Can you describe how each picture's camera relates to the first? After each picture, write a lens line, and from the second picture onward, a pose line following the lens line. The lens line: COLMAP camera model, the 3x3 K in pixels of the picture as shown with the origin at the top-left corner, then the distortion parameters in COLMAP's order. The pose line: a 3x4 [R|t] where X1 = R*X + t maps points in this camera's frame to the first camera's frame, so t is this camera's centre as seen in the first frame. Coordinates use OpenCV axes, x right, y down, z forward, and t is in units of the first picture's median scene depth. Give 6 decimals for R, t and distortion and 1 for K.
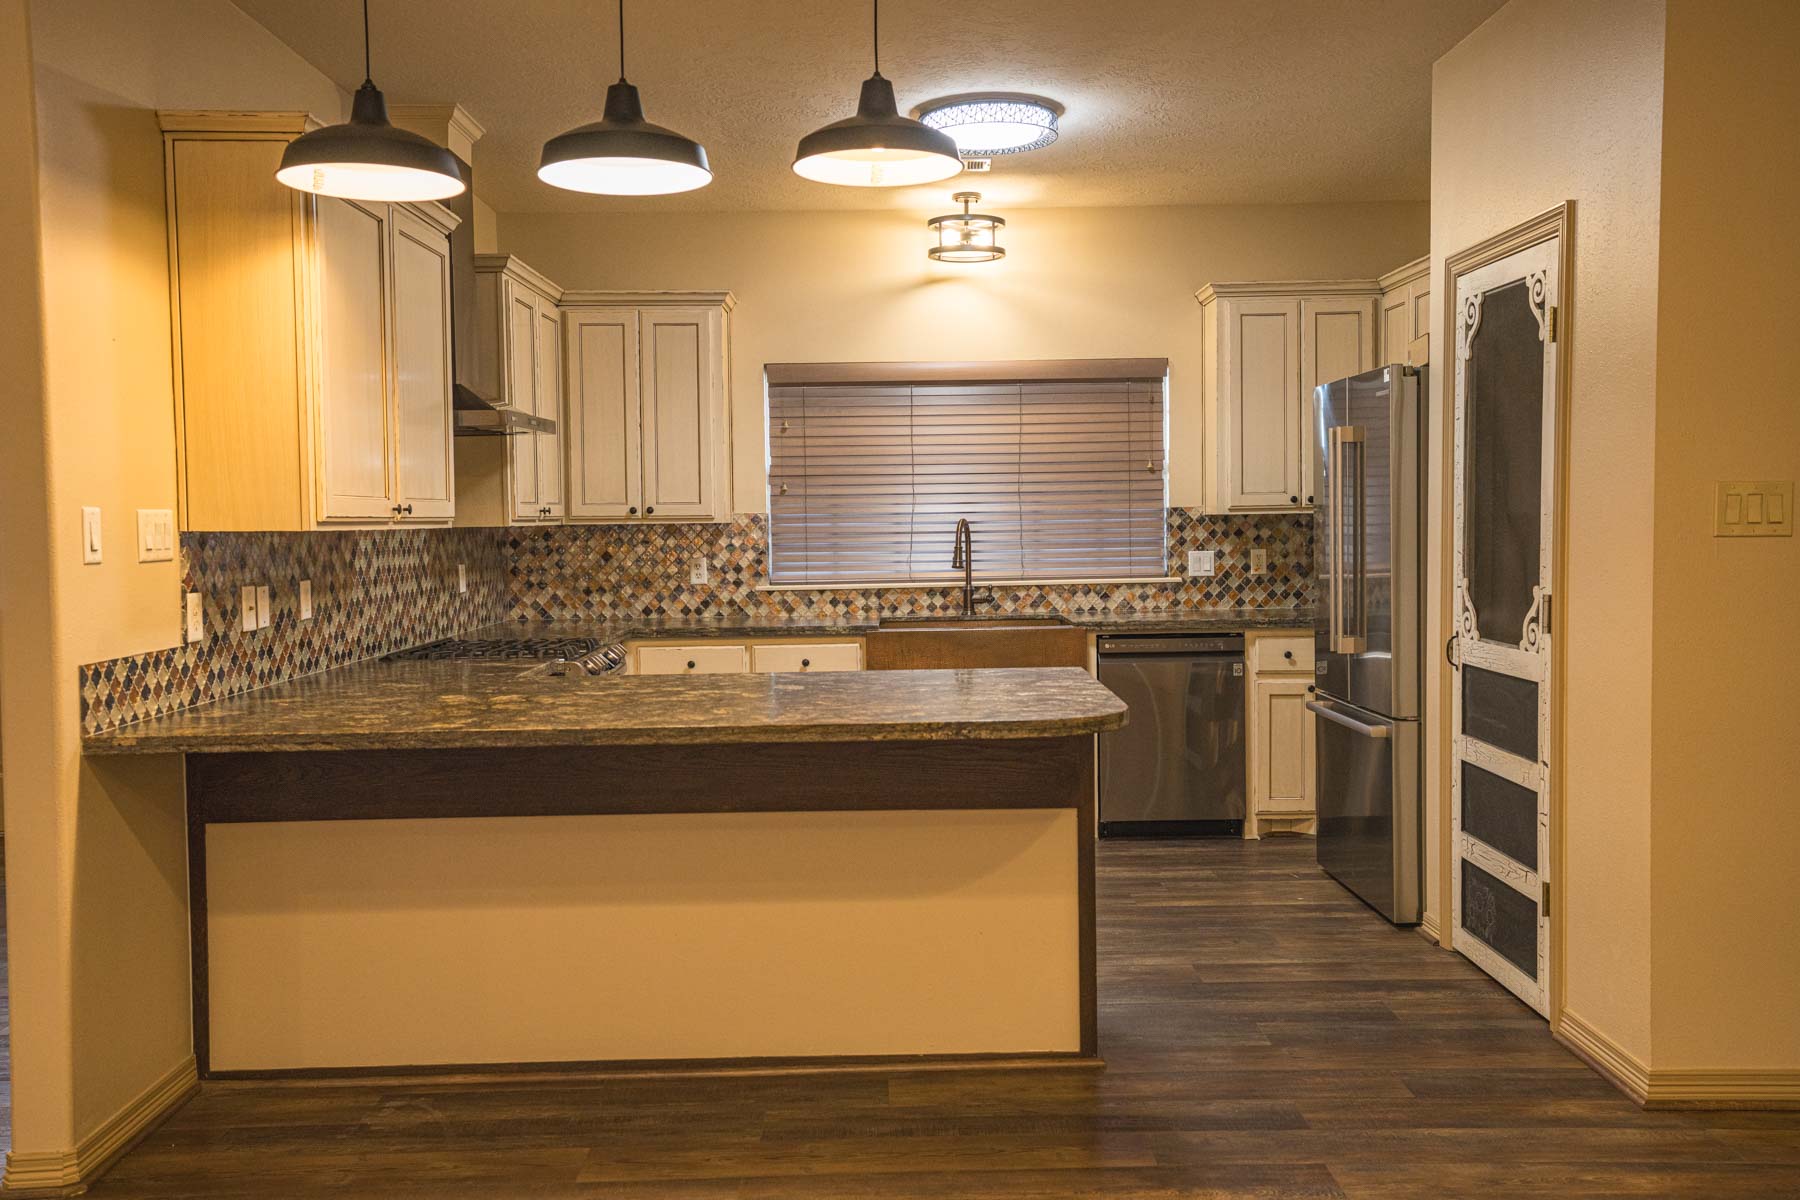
lens RADIAL K [[1627.5, 0, 900.0], [0, 1627.5, 600.0], [0, 0, 1]] dist [-0.000896, -0.000235]
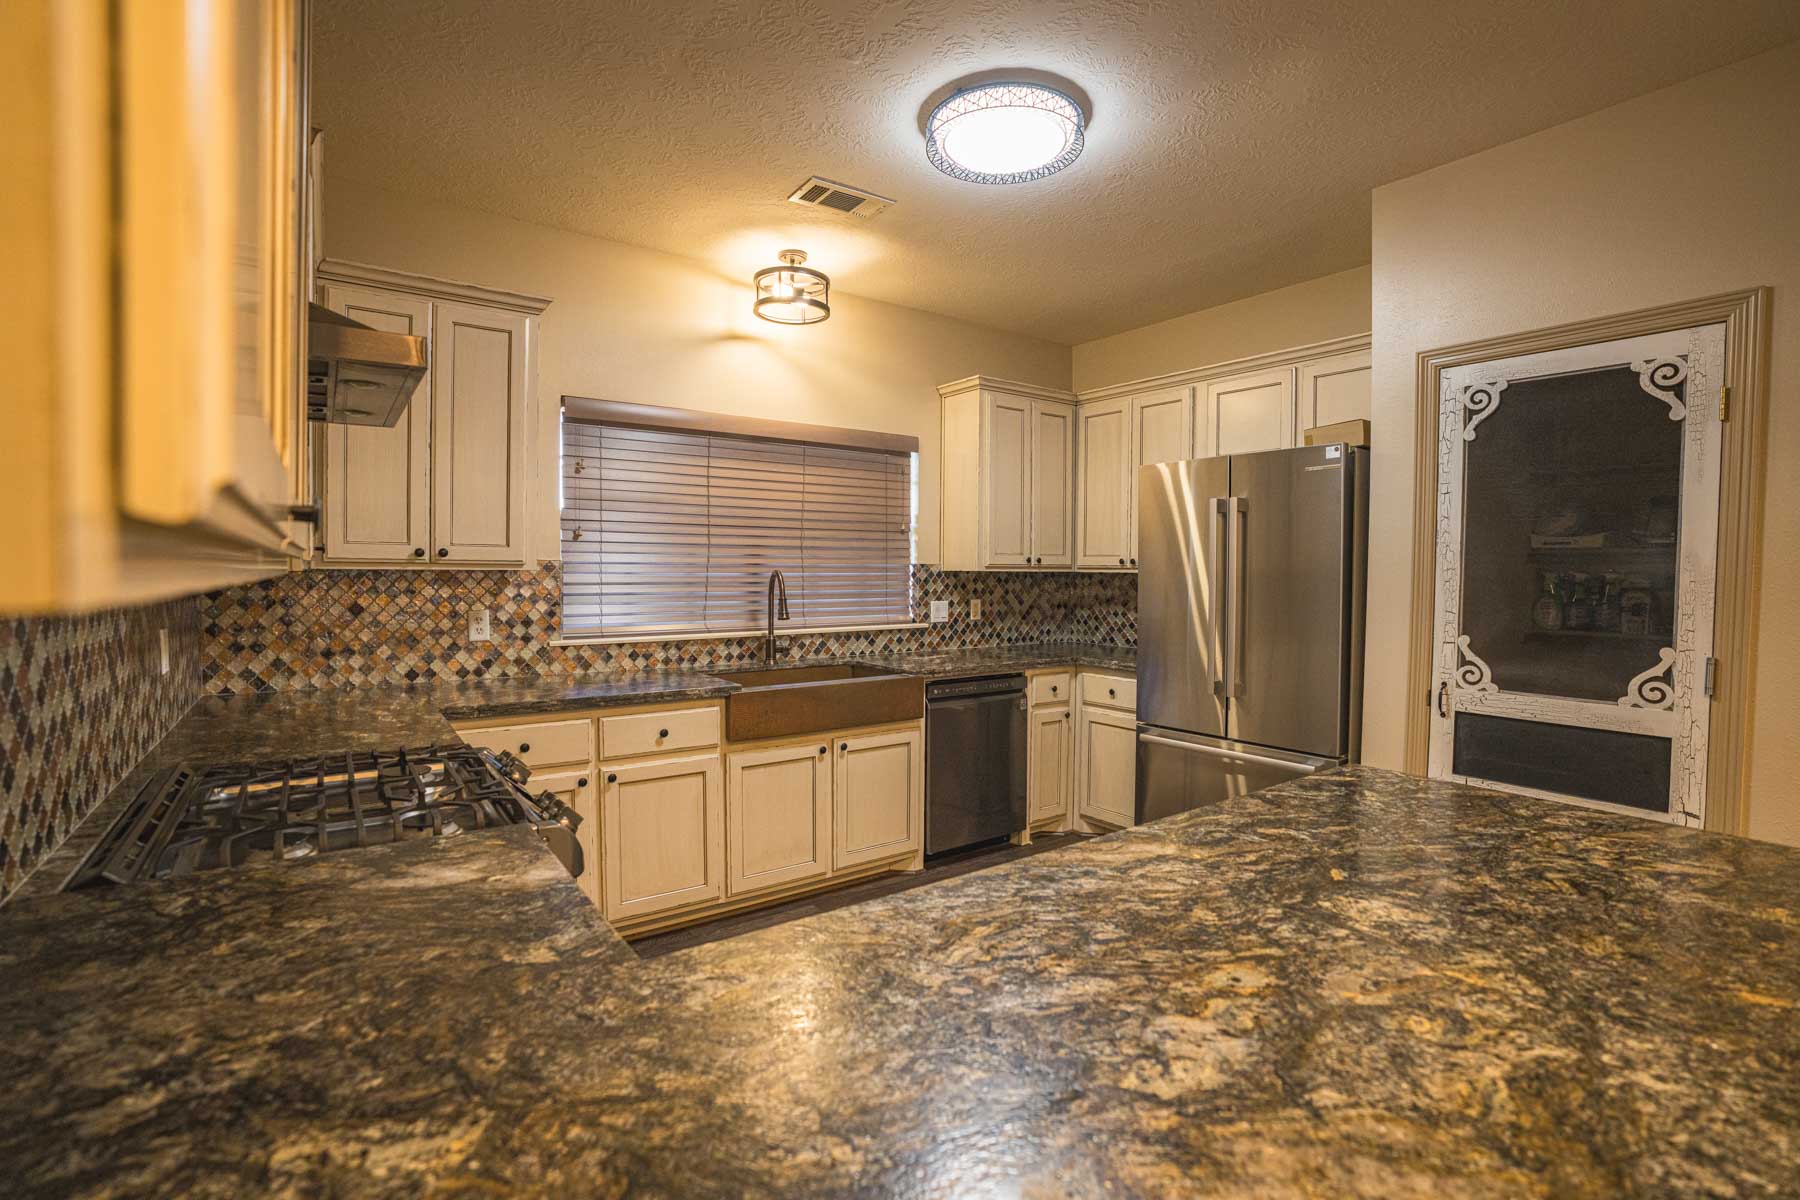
lens RADIAL K [[836.1, 0, 900.0], [0, 836.1, 600.0], [0, 0, 1]] dist [-0.040455, 0.000870]
pose [[0.824765, -0.001095, 0.565475, -0.187102], [0.011387, 0.999828, -0.014672, -0.022295], [-0.565361, 0.018540, 0.824635, 0.513101]]
